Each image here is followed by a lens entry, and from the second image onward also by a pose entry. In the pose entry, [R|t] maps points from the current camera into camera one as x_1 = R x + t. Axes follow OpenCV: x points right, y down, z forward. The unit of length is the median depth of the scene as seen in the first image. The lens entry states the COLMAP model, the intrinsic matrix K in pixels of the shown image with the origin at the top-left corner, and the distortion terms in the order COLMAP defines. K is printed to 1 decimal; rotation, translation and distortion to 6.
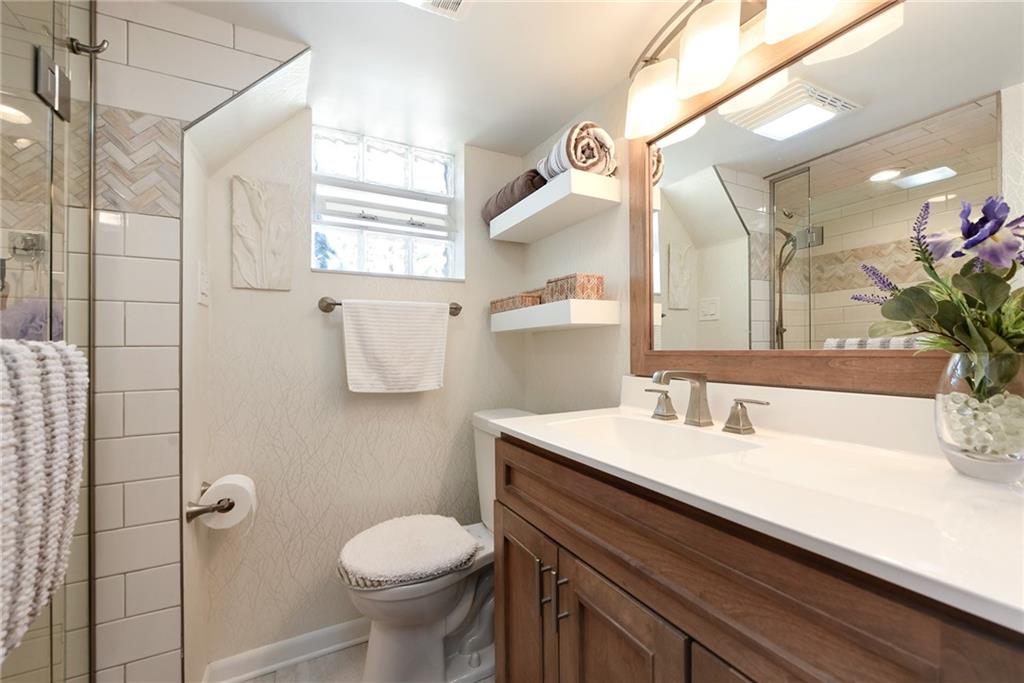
lens RADIAL K [[413.4, 0, 513.5], [0, 413.4, 343.1], [0, 0, 1]] dist [-0.003448, -0.001126]
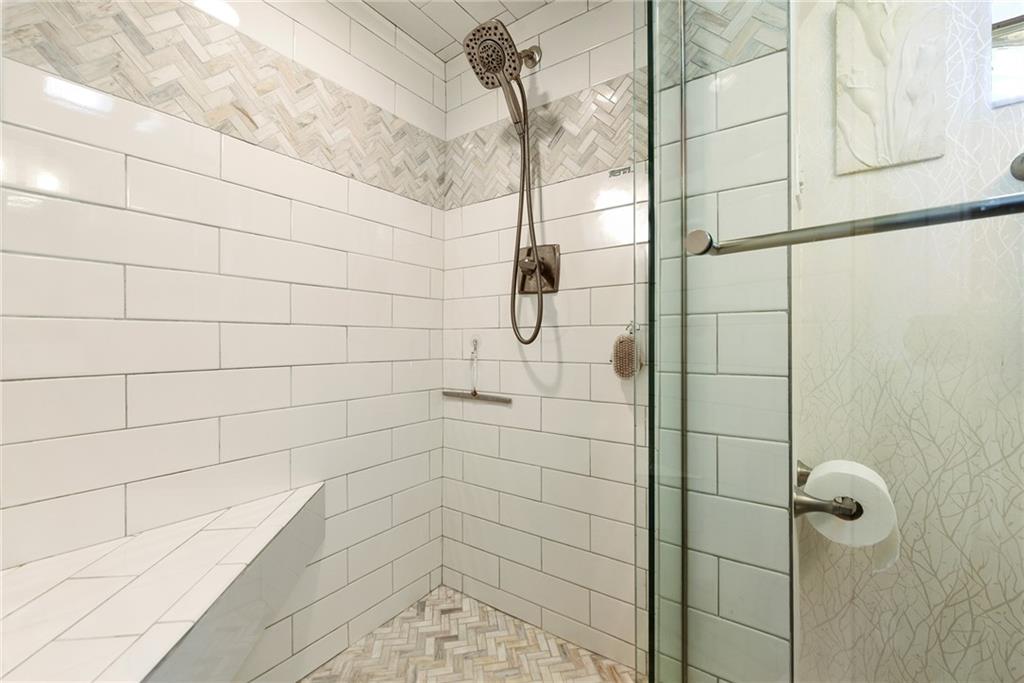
lens RADIAL K [[413.4, 0, 512.3], [0, 413.4, 340.5], [0, 0, 1]] dist [-0.003448, -0.001126]
pose [[0.458201, -0.000992, -0.888848, -0.389756], [0.008166, 0.999962, 0.003093, 0.140003], [0.888811, -0.008675, 0.458191, 0.281631]]
